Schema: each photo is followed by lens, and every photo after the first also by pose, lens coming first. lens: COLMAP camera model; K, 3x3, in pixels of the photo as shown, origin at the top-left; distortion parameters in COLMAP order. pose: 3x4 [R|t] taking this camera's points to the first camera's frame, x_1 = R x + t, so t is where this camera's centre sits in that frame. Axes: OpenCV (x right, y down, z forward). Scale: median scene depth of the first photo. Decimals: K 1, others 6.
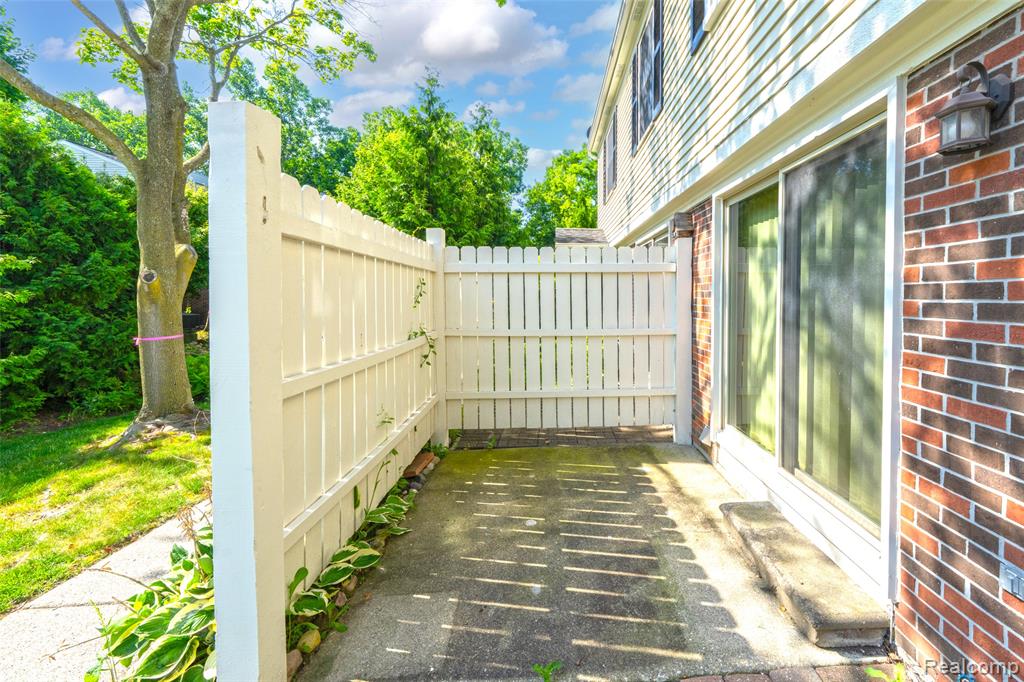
lens RADIAL K [[447.4, 0, 512.7], [0, 447.4, 300.5], [0, 0, 1]] dist [-0.022741, 0.000108]
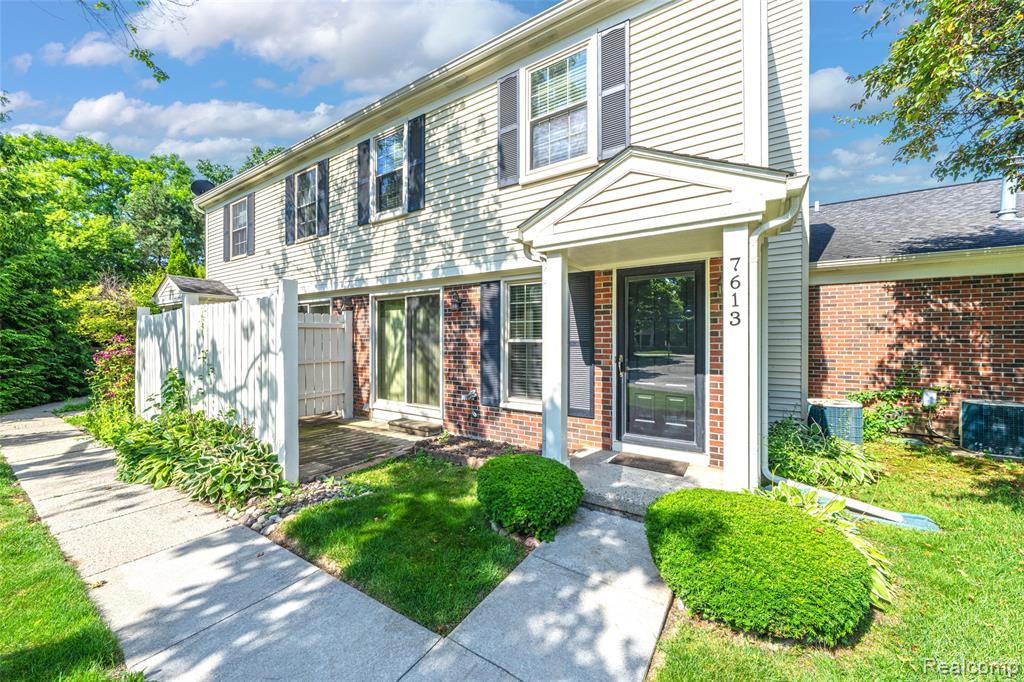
lens RADIAL K [[381.8, 0, 512.0], [0, 381.8, 341.0], [0, 0, 1]] dist [-0.000096, -0.000023]
pose [[0.573836, -0.011200, 0.818894, -1.068030], [0.016506, 0.999862, 0.002108, -0.002373], [-0.818804, 0.012307, 0.573941, -0.999608]]
